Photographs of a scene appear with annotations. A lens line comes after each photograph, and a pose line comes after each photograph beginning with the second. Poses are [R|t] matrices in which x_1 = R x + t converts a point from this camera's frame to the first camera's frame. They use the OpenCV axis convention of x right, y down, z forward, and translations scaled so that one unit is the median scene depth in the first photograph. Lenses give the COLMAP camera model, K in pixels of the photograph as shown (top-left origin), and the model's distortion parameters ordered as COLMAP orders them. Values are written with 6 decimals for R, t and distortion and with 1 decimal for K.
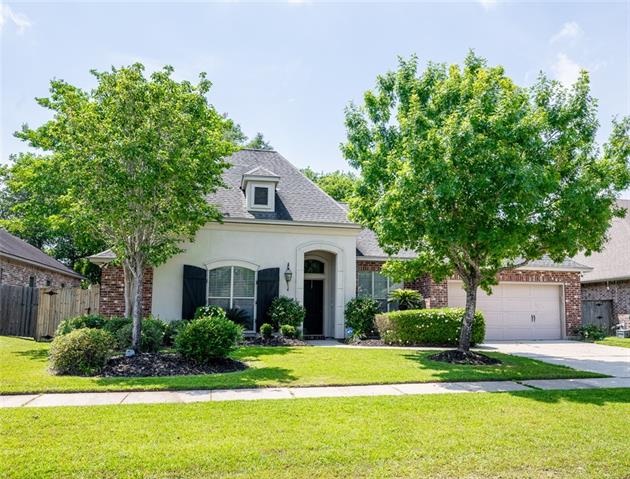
lens RADIAL K [[450.1, 0, 314.8], [0, 450.1, 240.7], [0, 0, 1]] dist [-0.000875, 0.013682]
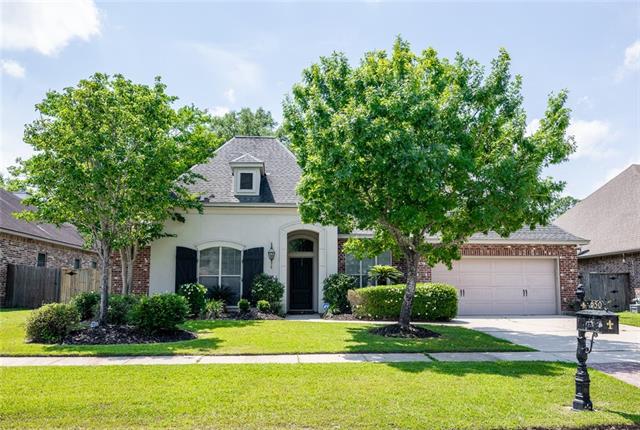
lens RADIAL K [[443.1, 0, 320.2], [0, 443.1, 213.8], [0, 0, 1]] dist [0.003977, -0.004503]
pose [[0.989564, -0.031341, -0.140647, 0.225867], [0.029869, 0.999475, -0.012565, -0.002619], [0.140967, 0.008233, 0.989980, -0.032180]]
